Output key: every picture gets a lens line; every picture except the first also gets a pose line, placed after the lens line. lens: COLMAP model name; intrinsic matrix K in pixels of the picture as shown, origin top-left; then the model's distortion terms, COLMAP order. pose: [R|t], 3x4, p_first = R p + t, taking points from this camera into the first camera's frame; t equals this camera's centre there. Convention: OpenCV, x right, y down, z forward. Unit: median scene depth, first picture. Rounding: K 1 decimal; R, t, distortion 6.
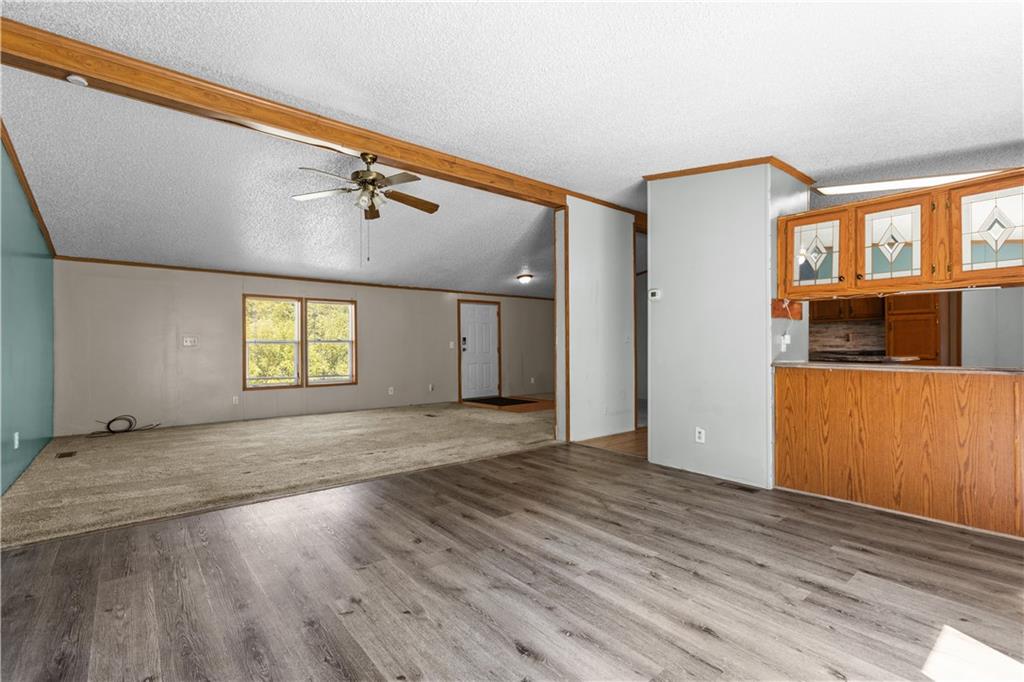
lens RADIAL K [[470.0, 0, 513.4], [0, 470.0, 344.5], [0, 0, 1]] dist [0.004052, -0.000014]
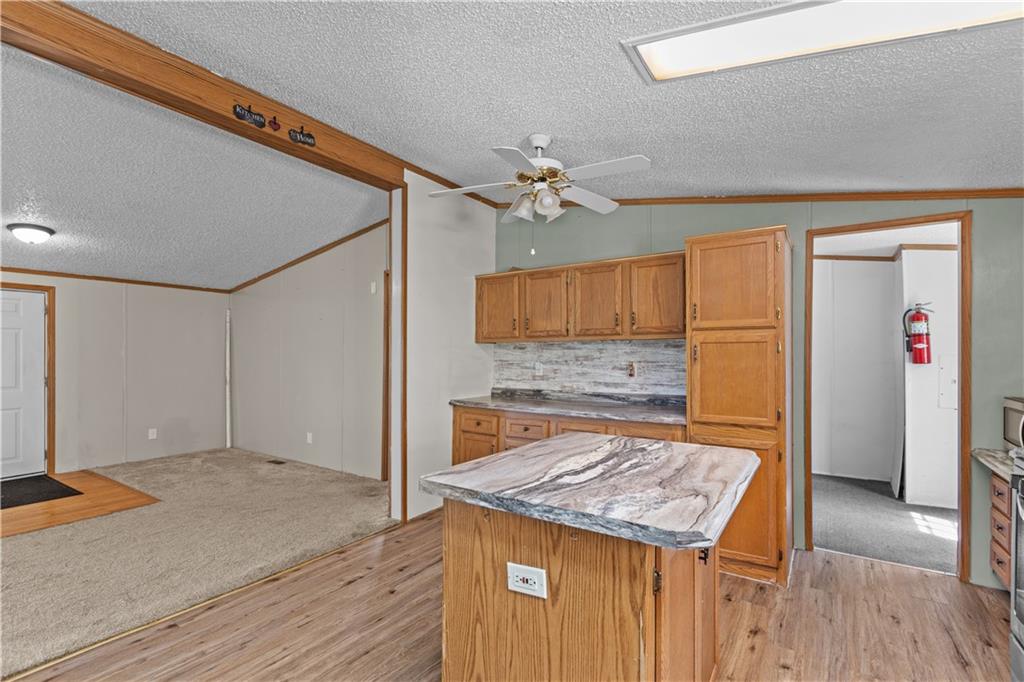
lens RADIAL K [[456.3, 0, 517.9], [0, 456.3, 349.4], [0, 0, 1]] dist [0.000470, -0.000838]
pose [[0.958047, 0.010879, 0.286405, 0.775320], [-0.008878, 0.999926, -0.008286, -0.058024], [-0.286474, 0.005396, 0.958073, 0.953474]]
